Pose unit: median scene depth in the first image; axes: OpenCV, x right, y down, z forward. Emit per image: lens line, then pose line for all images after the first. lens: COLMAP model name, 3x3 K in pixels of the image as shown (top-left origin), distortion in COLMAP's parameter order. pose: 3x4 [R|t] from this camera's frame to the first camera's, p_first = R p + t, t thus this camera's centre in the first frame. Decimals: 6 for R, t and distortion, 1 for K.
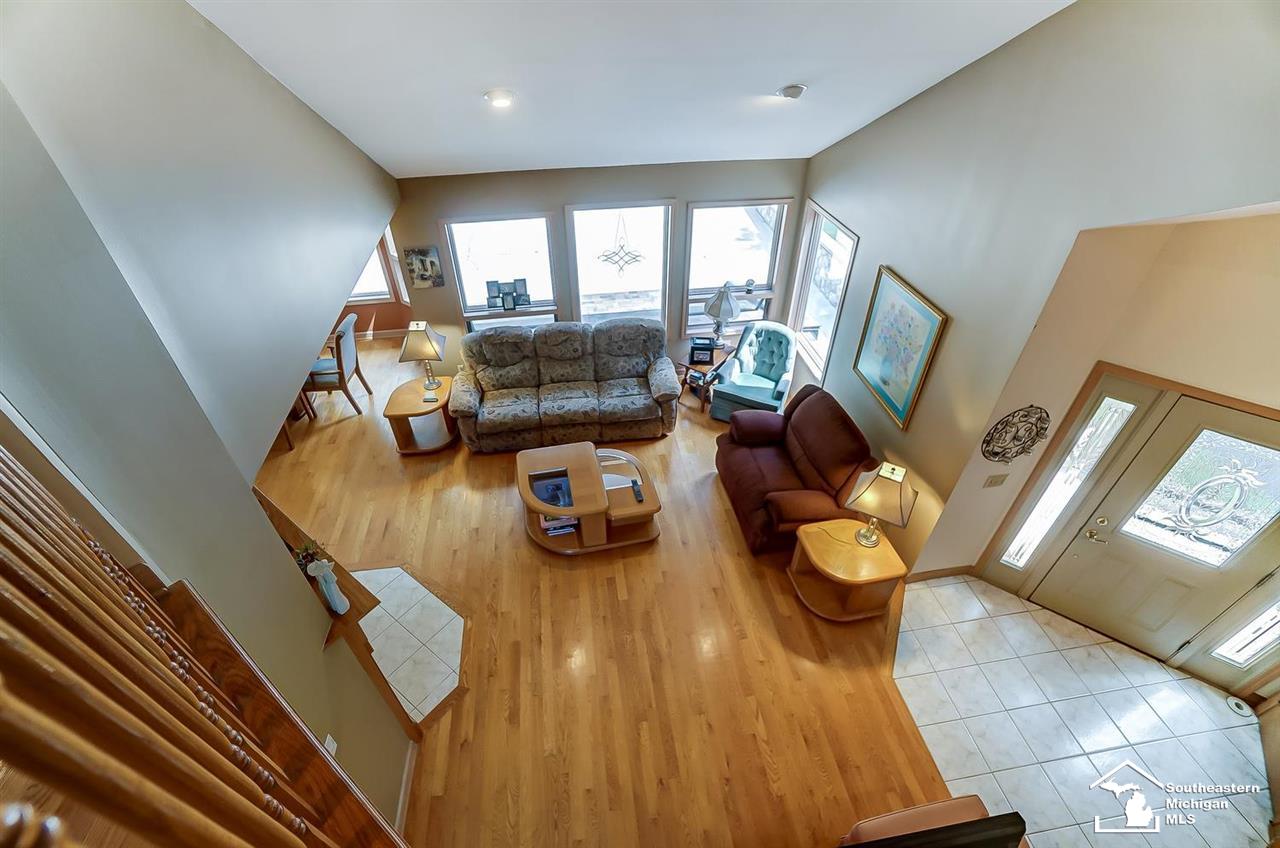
lens RADIAL K [[568.5, 0, 640.0], [0, 568.5, 424.0], [0, 0, 1]] dist [-0.060404, 0.019636]
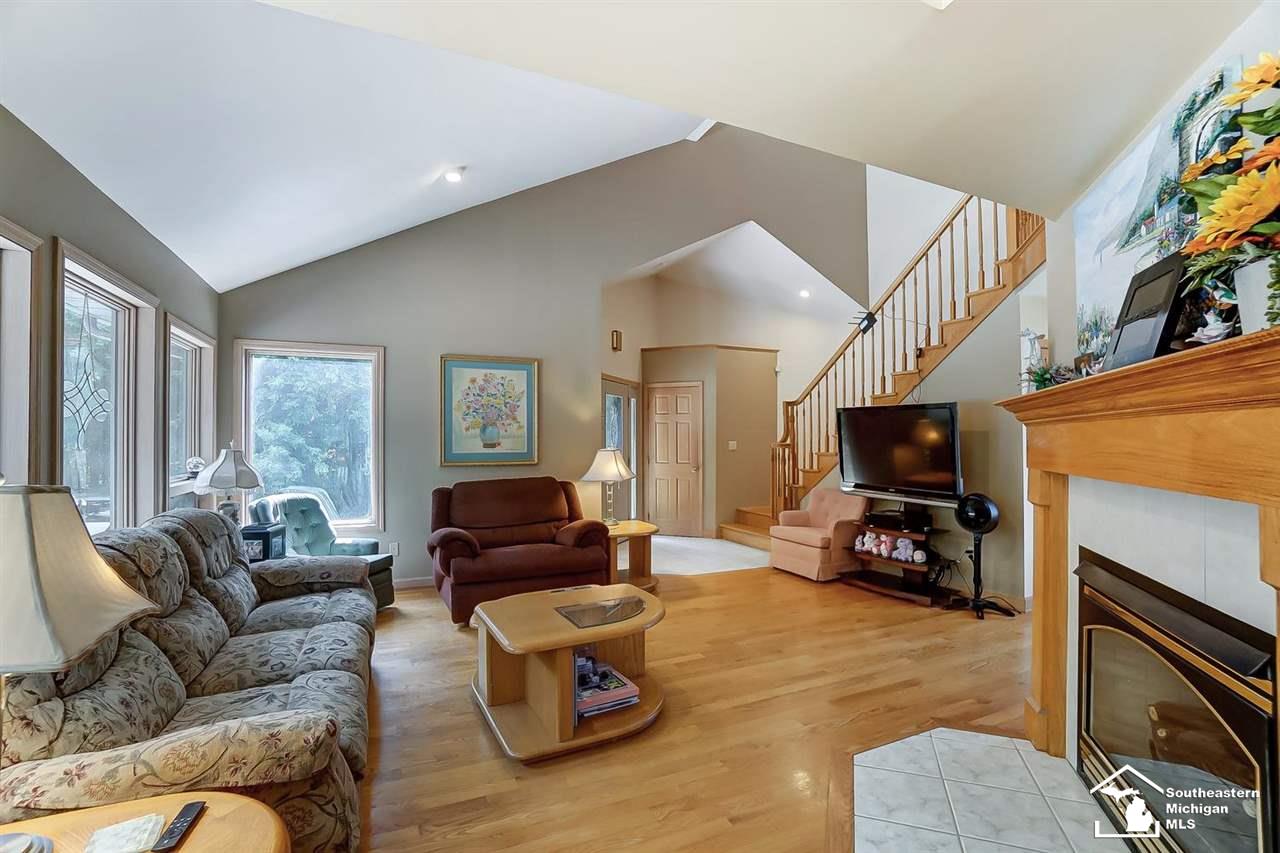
lens RADIAL K [[568.5, 0, 640.0], [0, 568.5, 426.5], [0, 0, 1]] dist [-0.060404, 0.019636]
pose [[-0.275813, 0.014284, 0.961105, -0.801505], [0.602126, 0.781964, 0.161173, -0.120973], [-0.749247, 0.623160, -0.224276, 1.107628]]
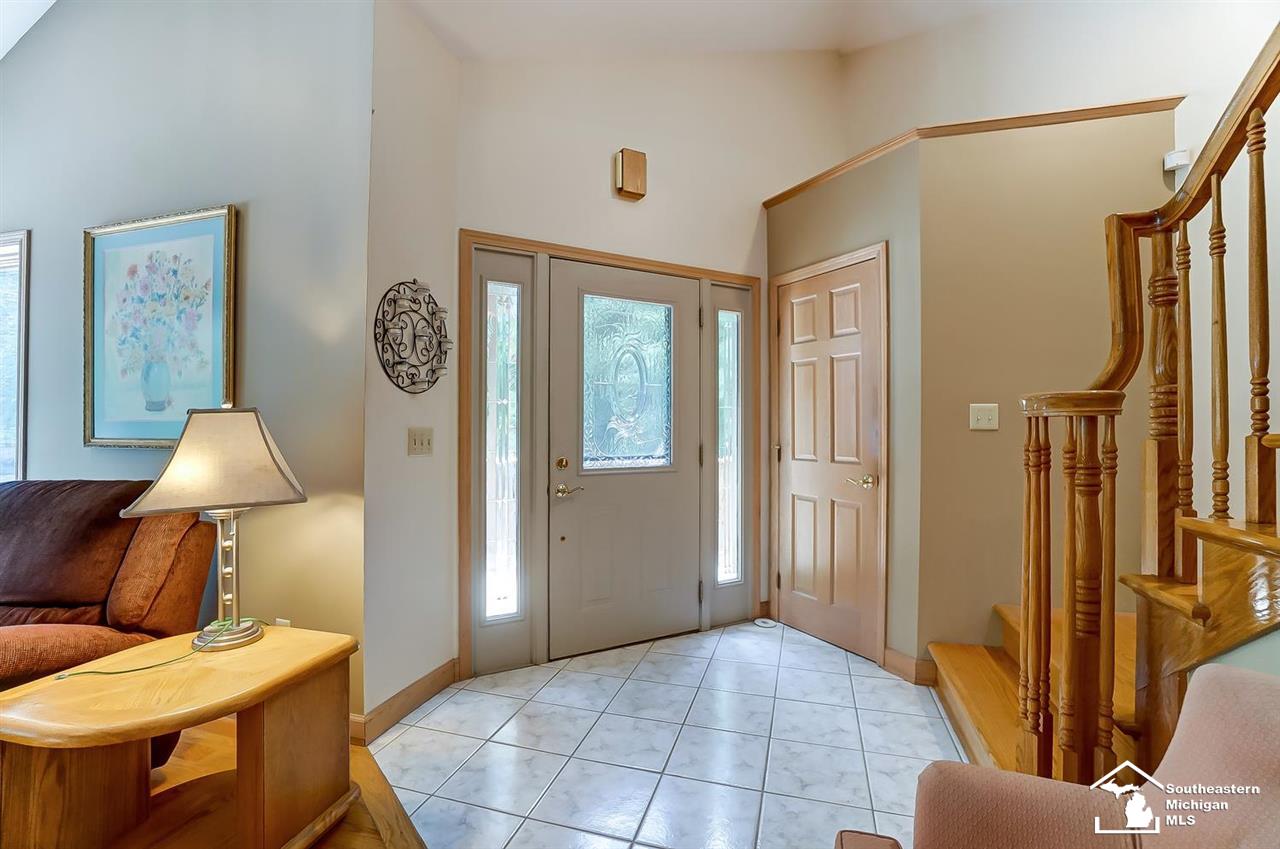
lens RADIAL K [[568.5, 0, 640.0], [0, 568.5, 424.5], [0, 0, 1]] dist [-0.060404, 0.019636]
pose [[0.422945, -0.003808, 0.906148, 0.177436], [0.567700, 0.780534, -0.261694, 0.355206], [-0.706282, 0.625102, 0.332285, 0.578991]]
